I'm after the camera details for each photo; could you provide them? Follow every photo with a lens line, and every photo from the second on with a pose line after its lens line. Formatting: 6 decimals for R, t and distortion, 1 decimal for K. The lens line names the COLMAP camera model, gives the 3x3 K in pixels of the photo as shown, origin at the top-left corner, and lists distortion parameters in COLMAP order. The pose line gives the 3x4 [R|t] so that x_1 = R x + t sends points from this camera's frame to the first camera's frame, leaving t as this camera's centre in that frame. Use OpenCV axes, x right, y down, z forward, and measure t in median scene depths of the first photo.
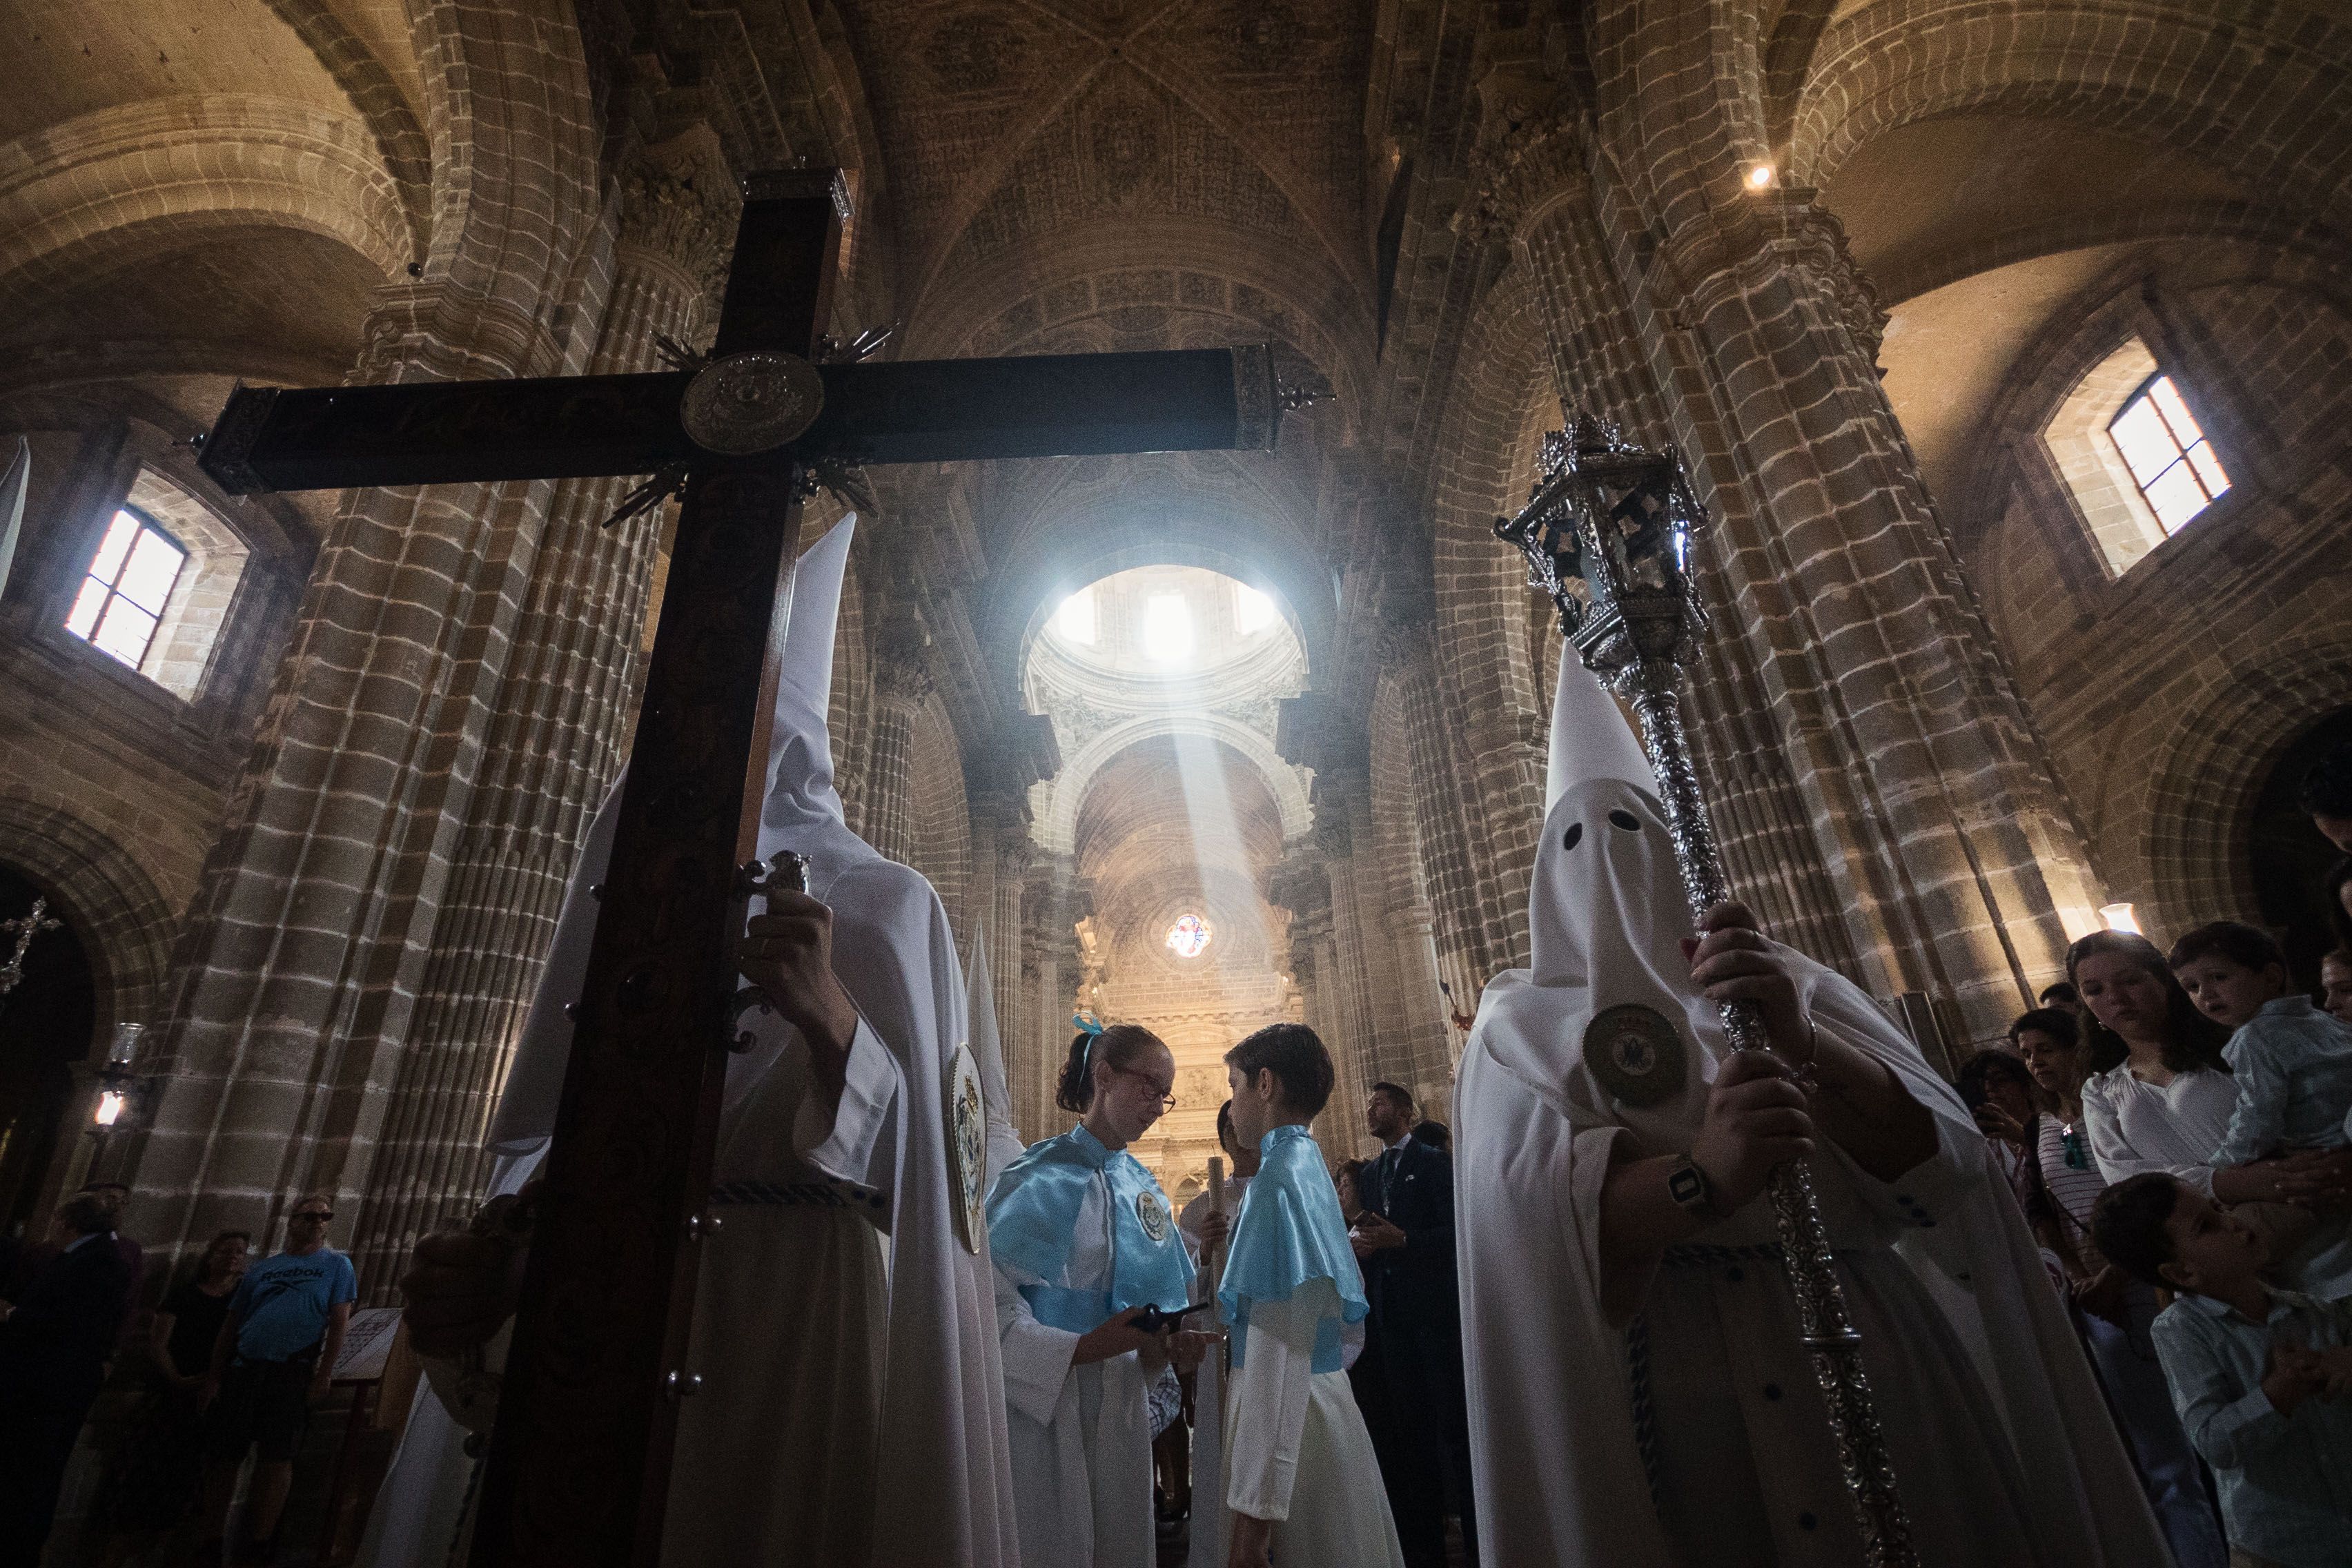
lens RADIAL K [[1000.2, 0, 1177.1], [0, 1000.2, 834.9], [0, 0, 1]] dist [-0.001360, 0.000276]
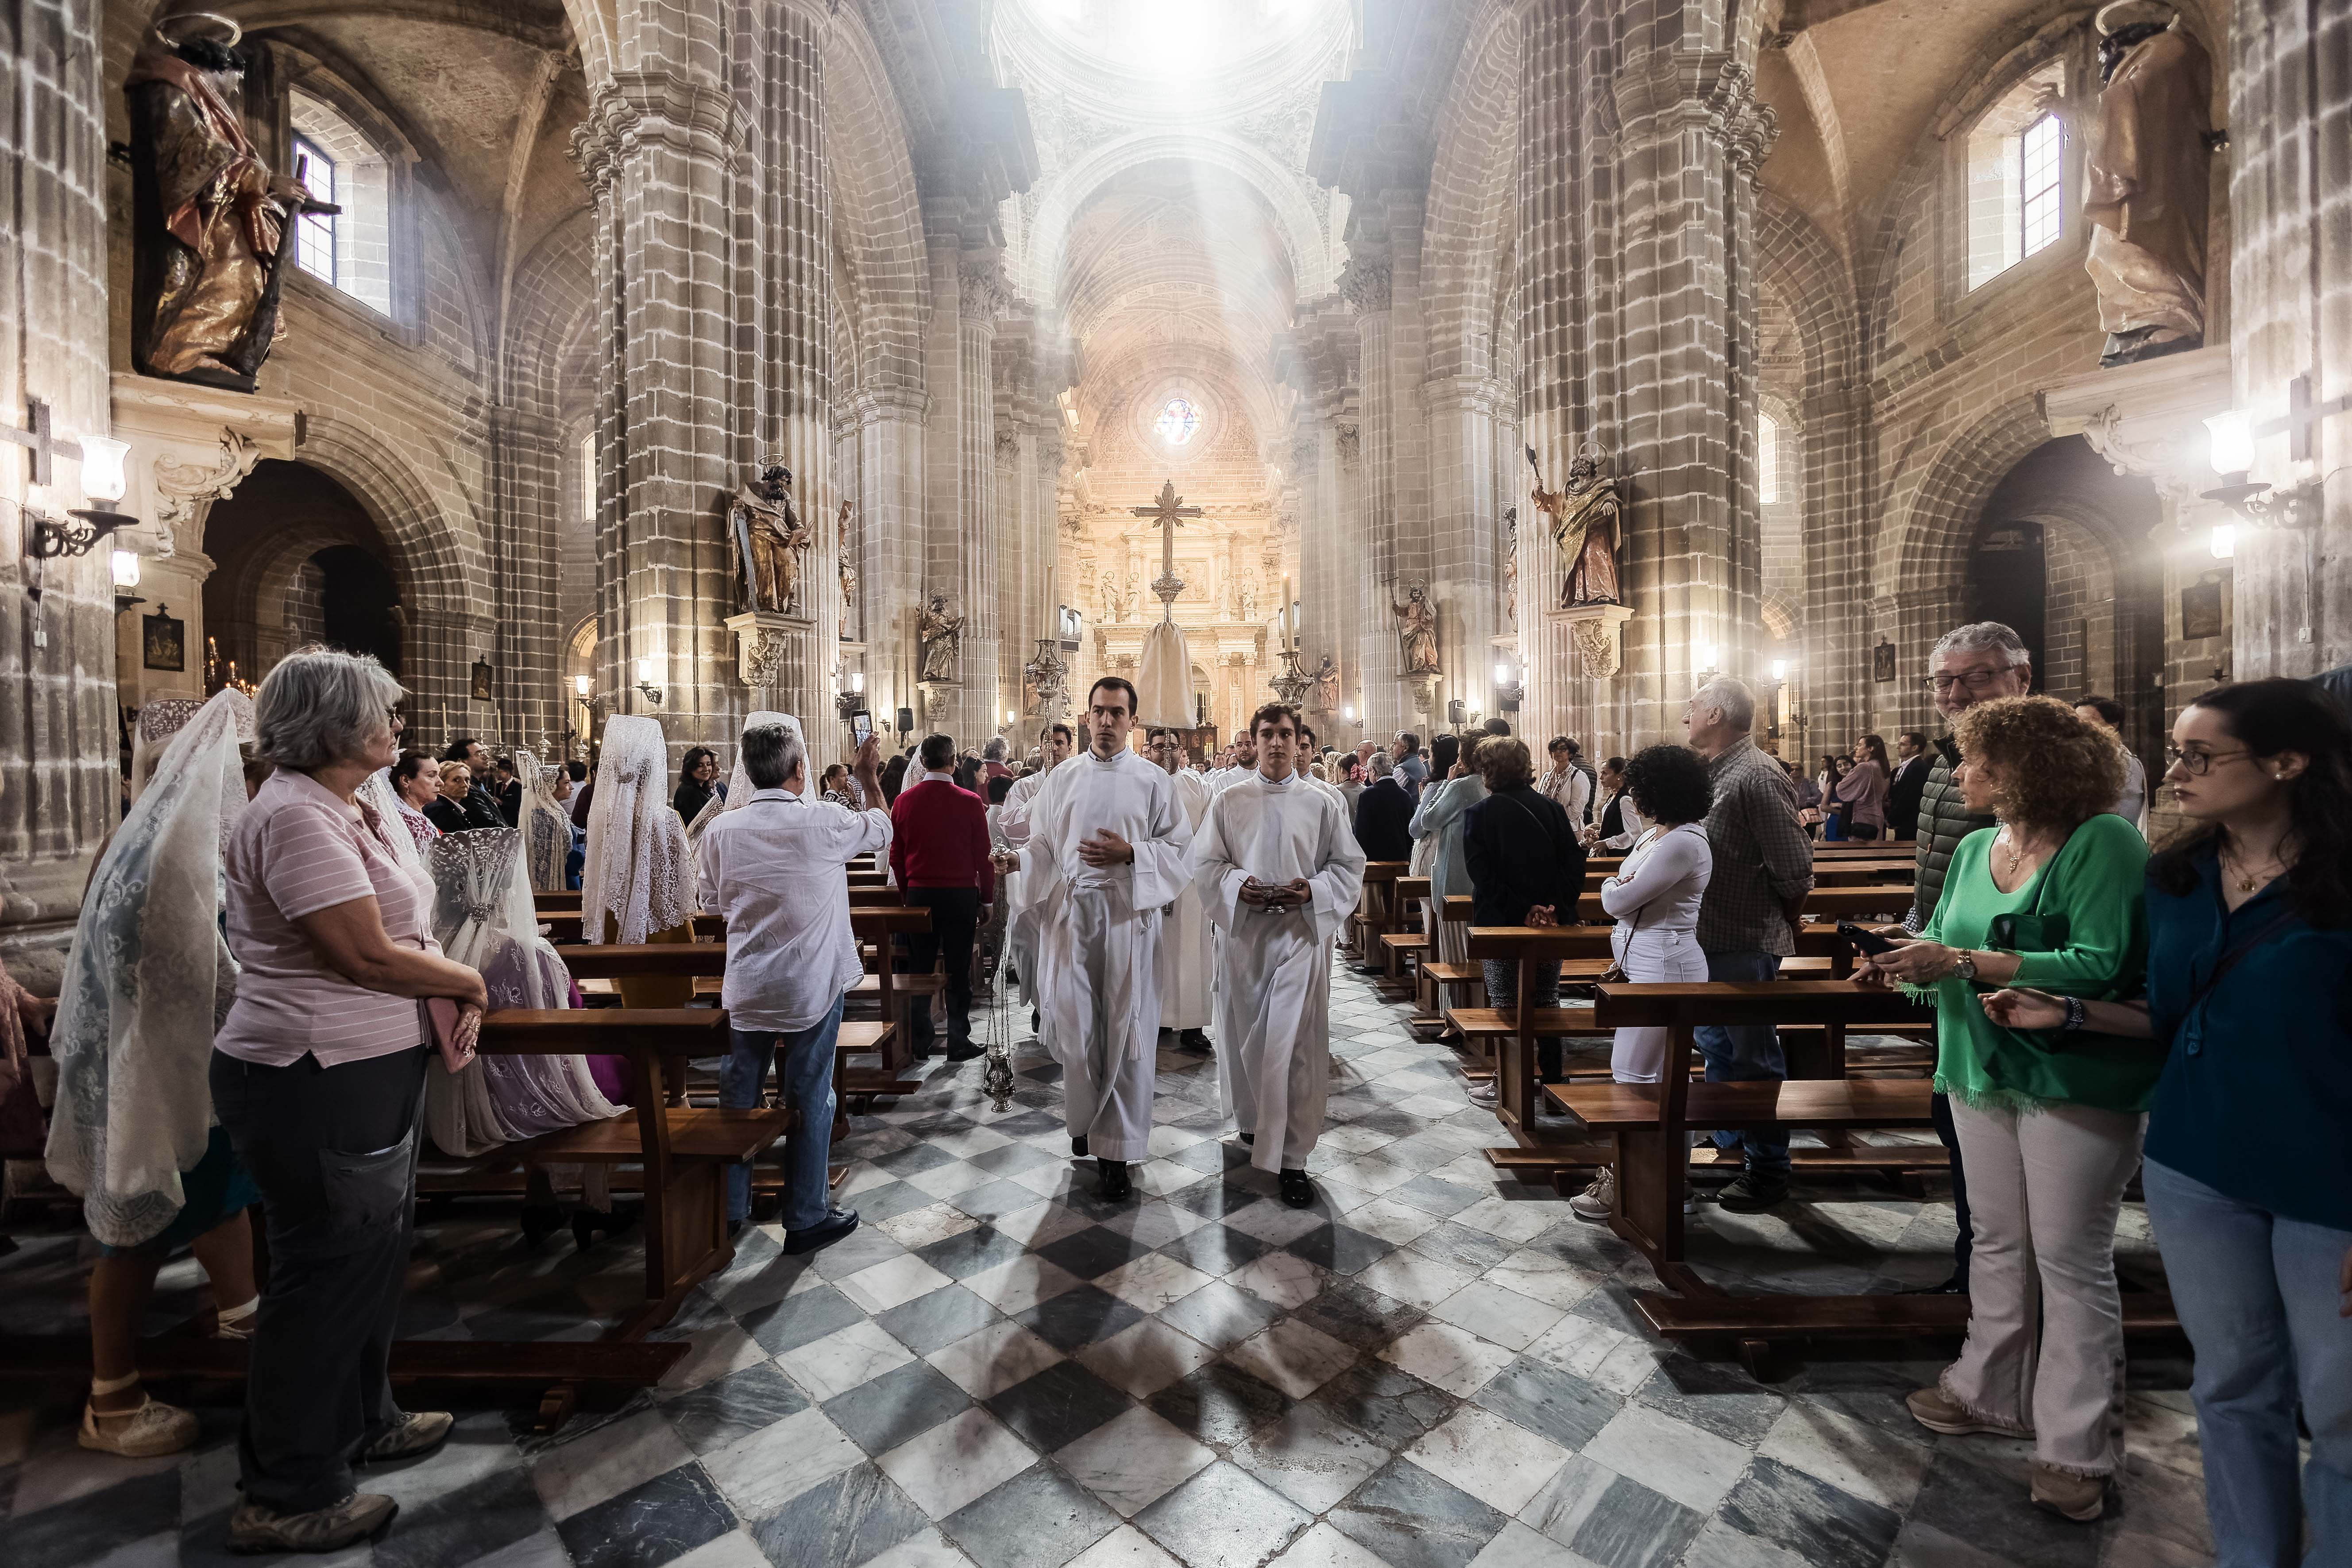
lens RADIAL K [[979.1, 0, 1181.6], [0, 979.1, 747.4], [0, 0, 1]] dist [0.000991, 0.004291]
pose [[0.998687, 0.038919, 0.033309, -0.020774], [-0.049030, 0.914585, 0.401410, 0.066126], [-0.014842, -0.402516, 0.915293, 0.207399]]
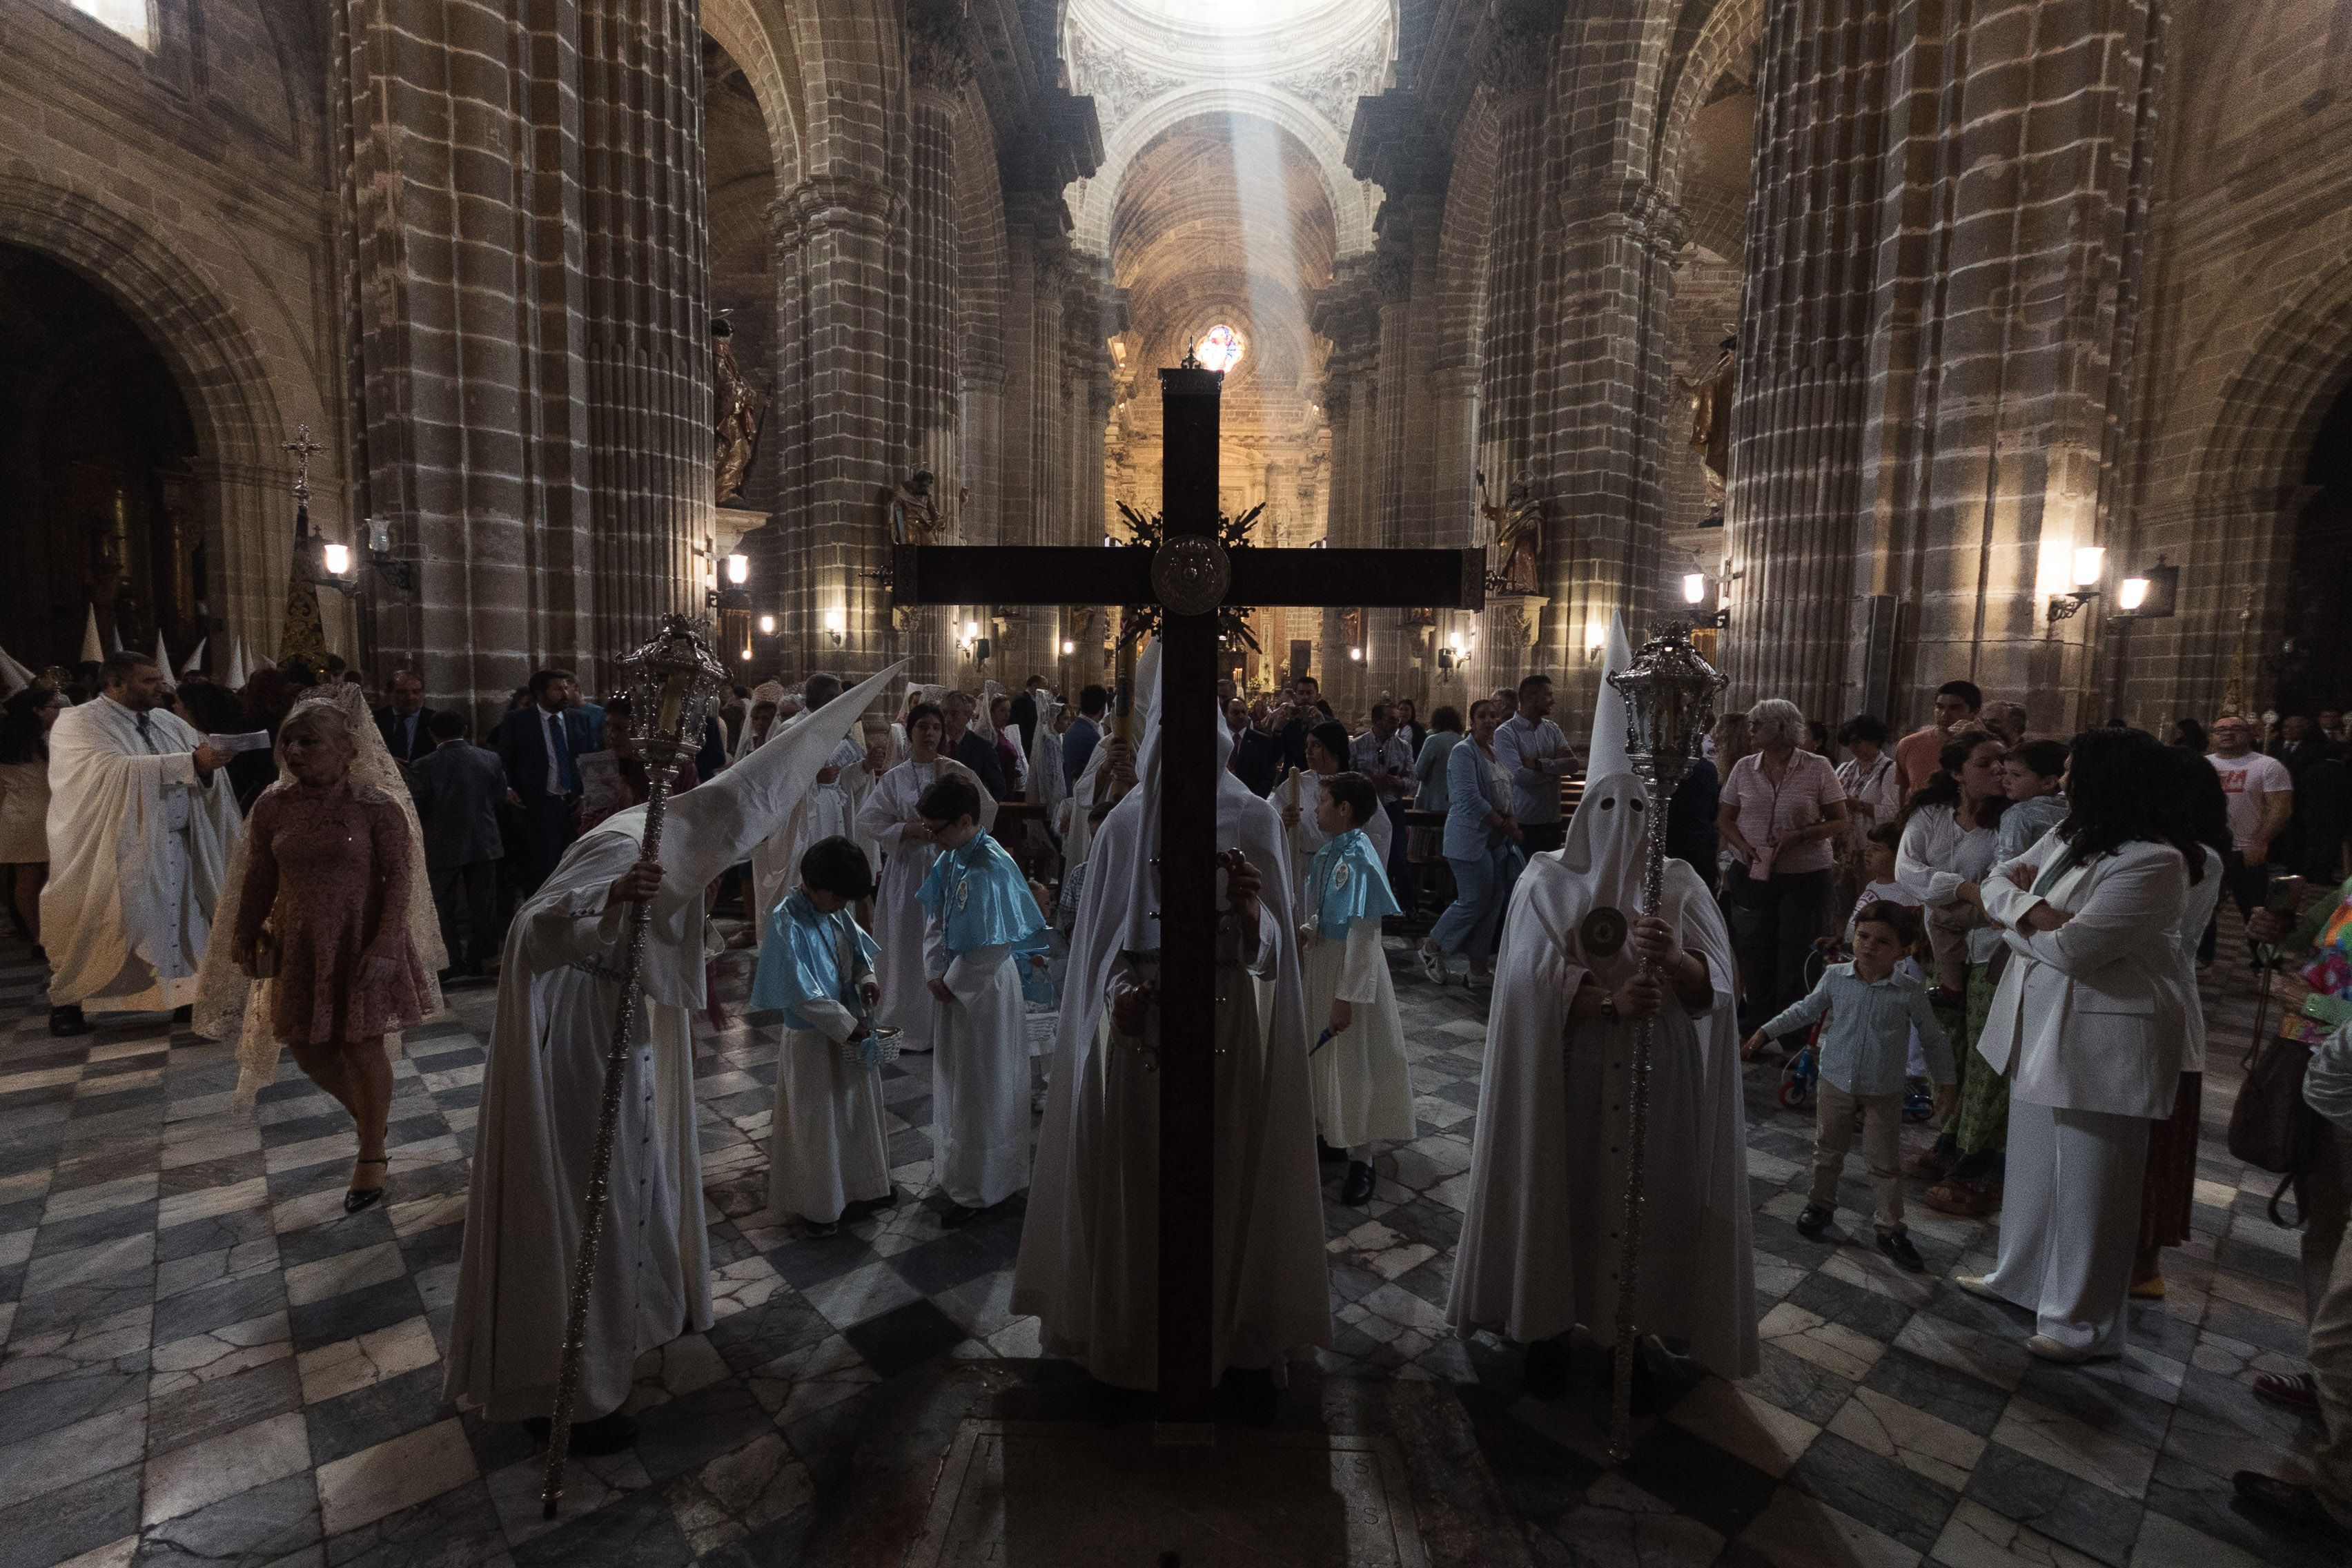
lens RADIAL K [[979.1, 0, 1181.6], [0, 979.1, 747.4], [0, 0, 1]] dist [0.000991, 0.004291]
pose [[0.997384, 0.071896, 0.007454, -0.032105], [-0.066739, 0.876378, 0.476977, -0.068631], [0.027760, -0.476227, 0.878884, -0.044927]]
